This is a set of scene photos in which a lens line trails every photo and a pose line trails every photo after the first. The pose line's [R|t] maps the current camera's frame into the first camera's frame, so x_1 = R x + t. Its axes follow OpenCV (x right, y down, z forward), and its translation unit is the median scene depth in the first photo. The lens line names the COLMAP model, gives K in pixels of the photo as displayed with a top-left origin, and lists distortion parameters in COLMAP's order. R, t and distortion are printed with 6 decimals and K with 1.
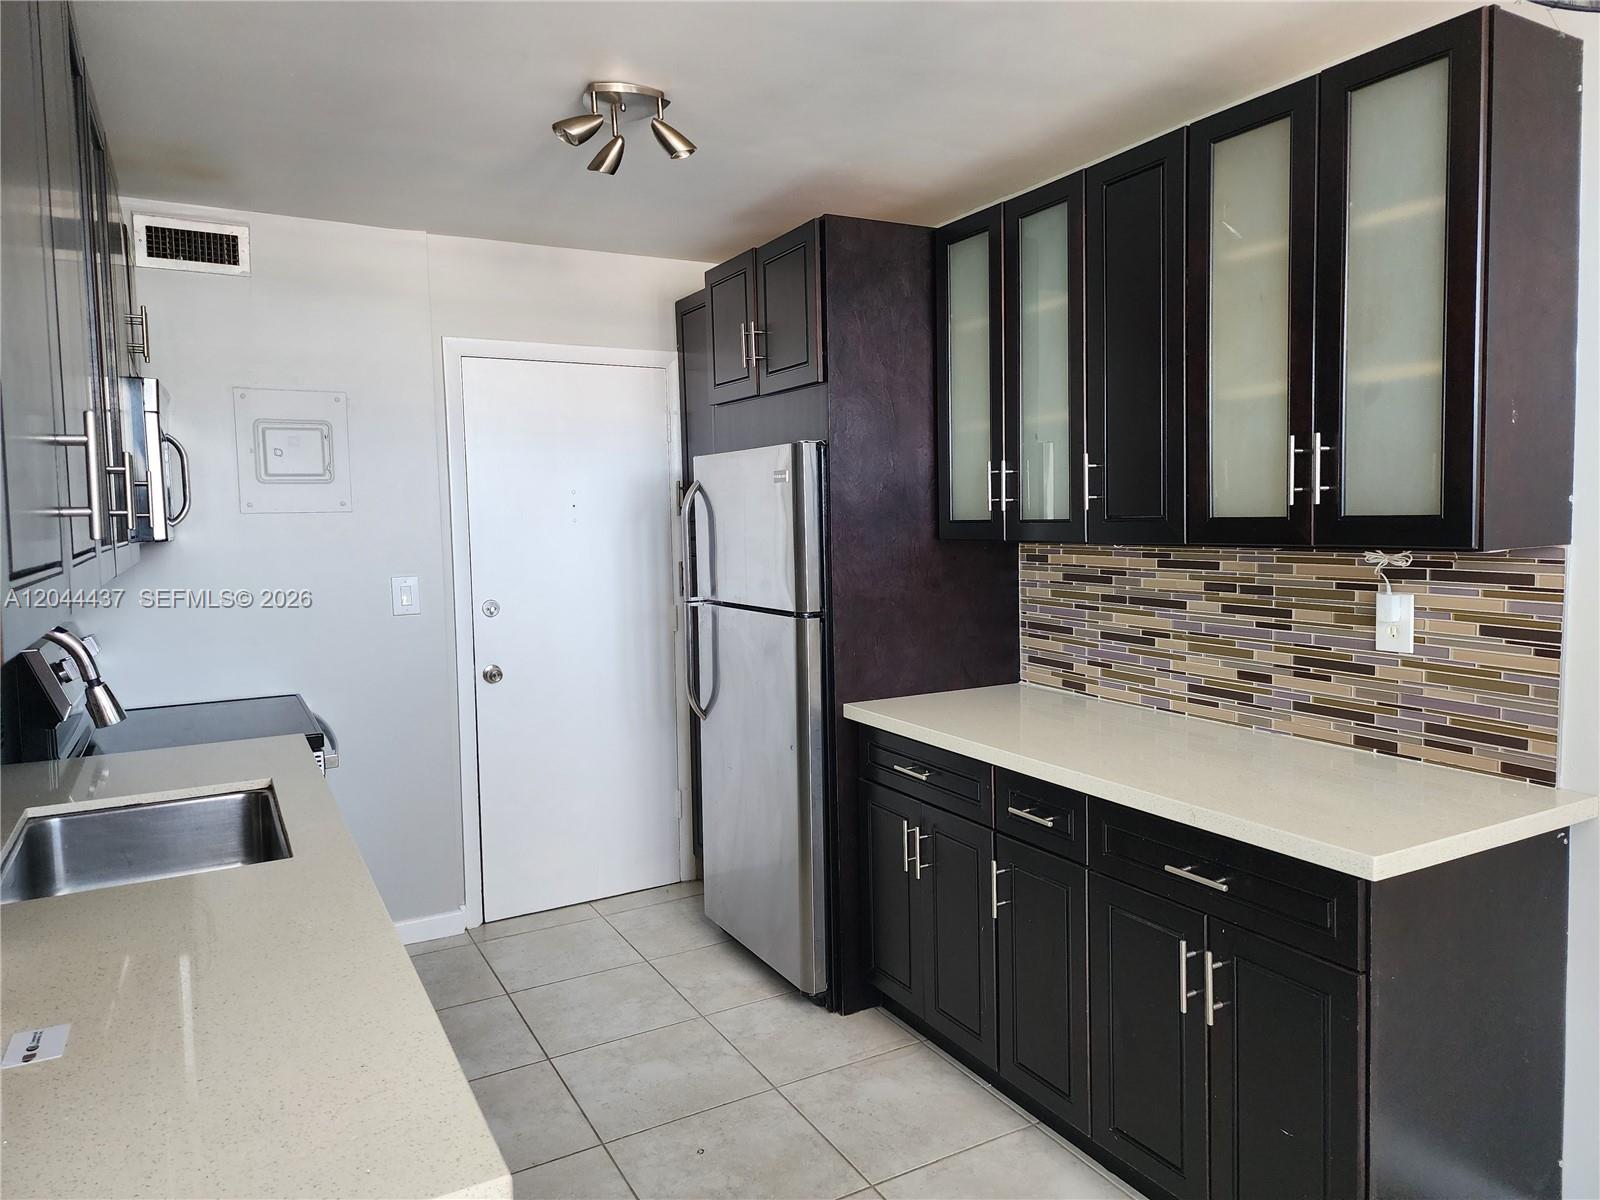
lens RADIAL K [[1073.6, 0, 790.2], [0, 1073.6, 588.3], [0, 0, 1]] dist [0.039386, -0.029167]
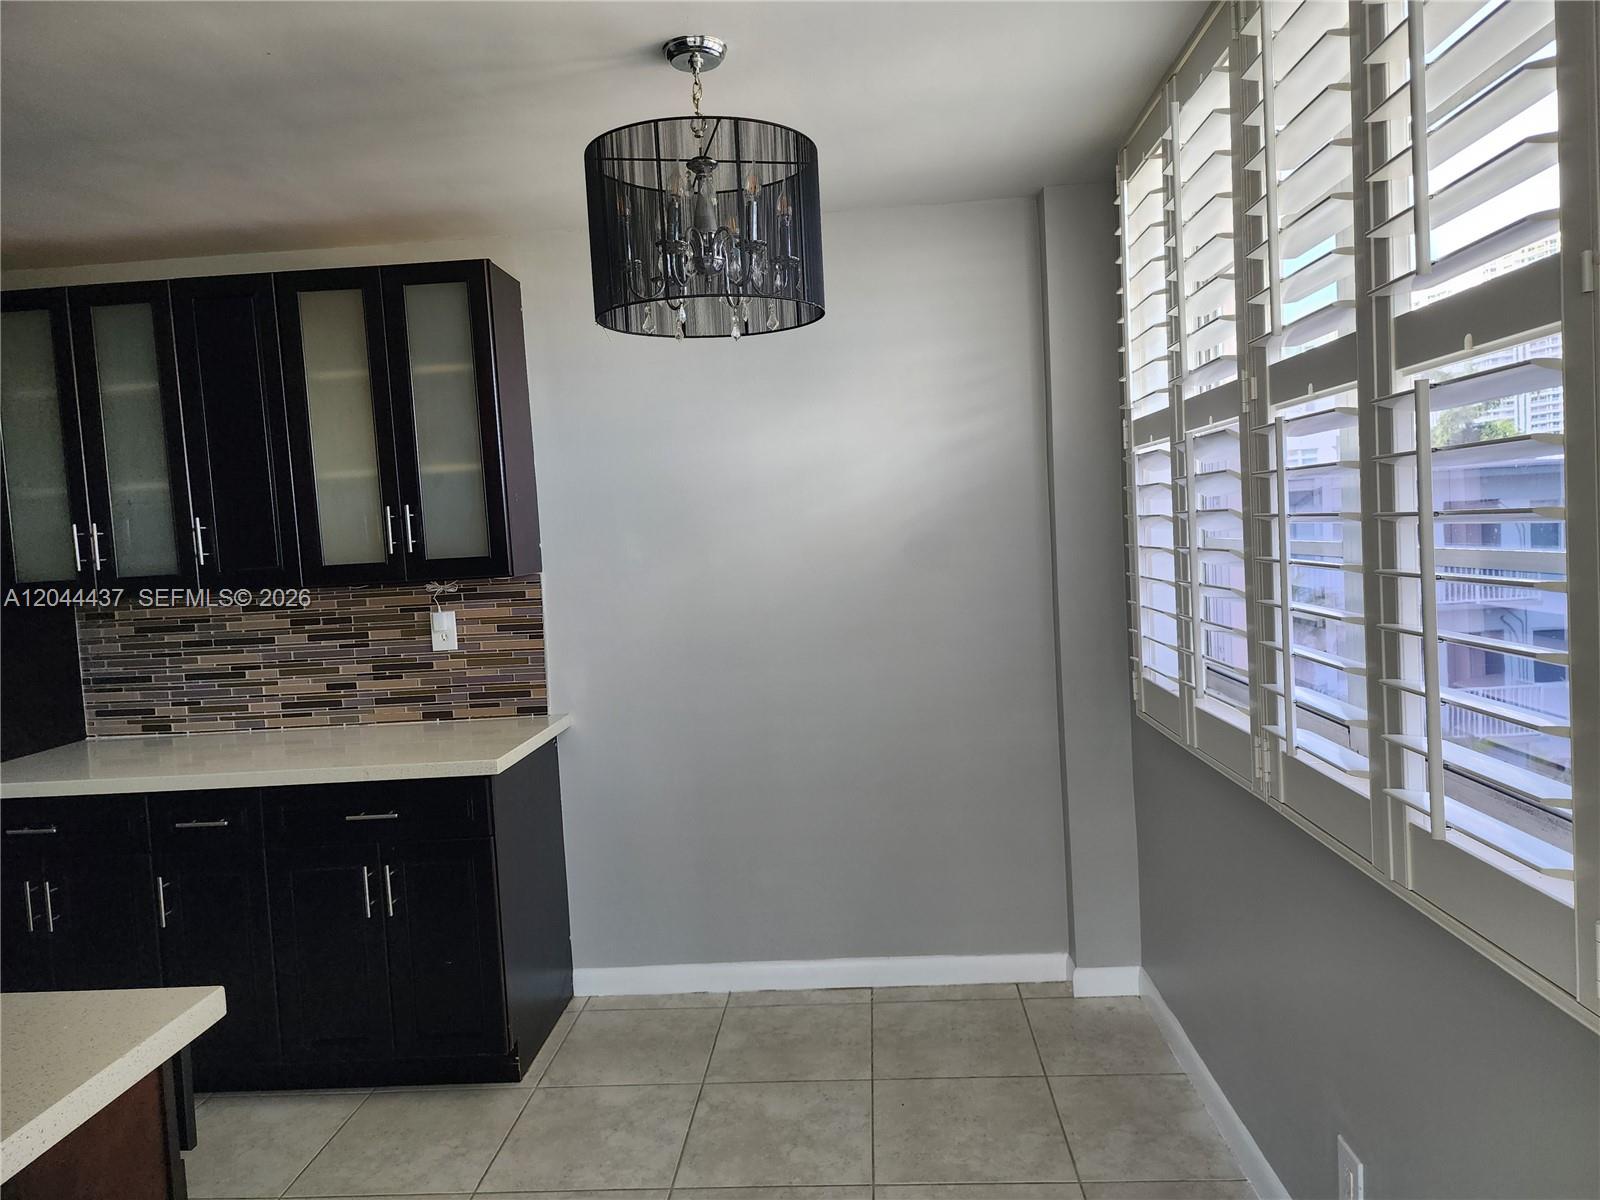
lens RADIAL K [[1073.6, 0, 802.4], [0, 1073.6, 596.2], [0, 0, 1]] dist [0.039386, -0.029167]
pose [[0.537291, -0.062438, 0.841083, -0.388675], [0.106215, 0.994325, 0.005963, 0.025234], [-0.836682, 0.086132, 0.540874, -0.206139]]
